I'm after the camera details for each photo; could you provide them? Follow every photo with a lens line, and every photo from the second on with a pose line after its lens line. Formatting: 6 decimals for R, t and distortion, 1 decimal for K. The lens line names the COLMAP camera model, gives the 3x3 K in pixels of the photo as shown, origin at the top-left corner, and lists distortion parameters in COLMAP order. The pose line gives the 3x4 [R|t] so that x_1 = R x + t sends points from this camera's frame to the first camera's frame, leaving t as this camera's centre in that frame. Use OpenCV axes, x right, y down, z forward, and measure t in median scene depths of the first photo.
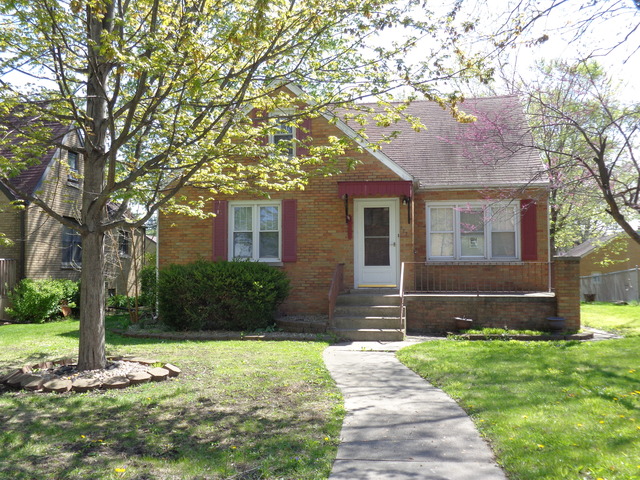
lens RADIAL K [[615.6, 0, 321.4], [0, 615.6, 238.1], [0, 0, 1]] dist [0.024140, 0.000000]
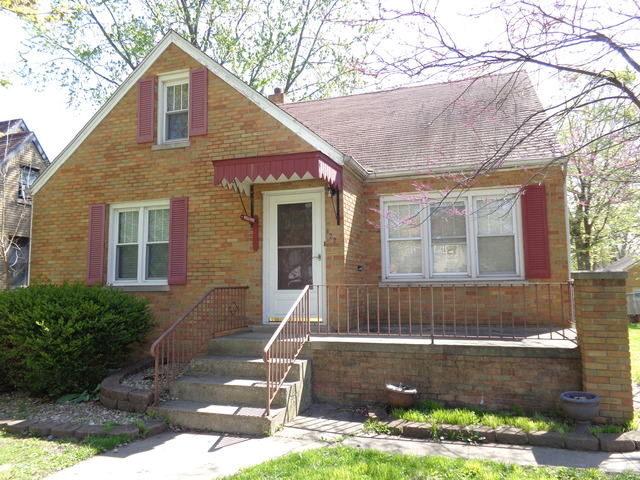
lens RADIAL K [[471.1, 0, 320.7], [0, 471.1, 241.3], [0, 0, 1]] dist [0.005103, -0.001371]
pose [[0.986538, -0.024400, -0.161701, 0.205664], [0.017620, 0.998910, -0.043234, 0.015296], [0.162579, 0.039803, 0.985892, 0.505740]]
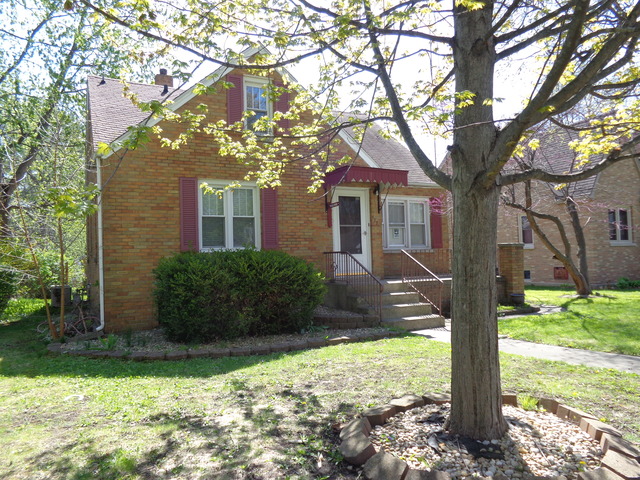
lens RADIAL K [[471.1, 0, 320.0], [0, 471.1, 240.6], [0, 0, 1]] dist [0.005103, -0.001371]
pose [[0.808773, 0.003632, 0.588109, -0.412694], [-0.006538, 0.999975, 0.002816, 0.021166], [-0.588084, -0.006122, 0.808777, 0.411900]]
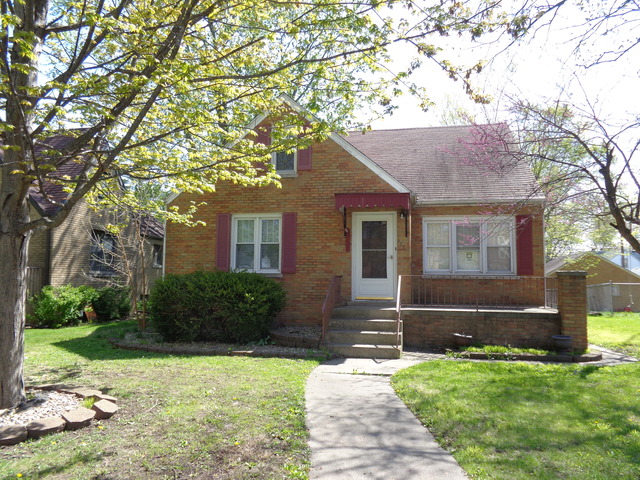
lens RADIAL K [[471.1, 0, 320.3], [0, 471.1, 240.4], [0, 0, 1]] dist [0.005103, -0.001371]
pose [[0.999295, 0.010797, -0.035958, 0.029166], [-0.011891, 0.999469, -0.030346, 0.007239], [0.035611, 0.030752, 0.998892, 0.224040]]
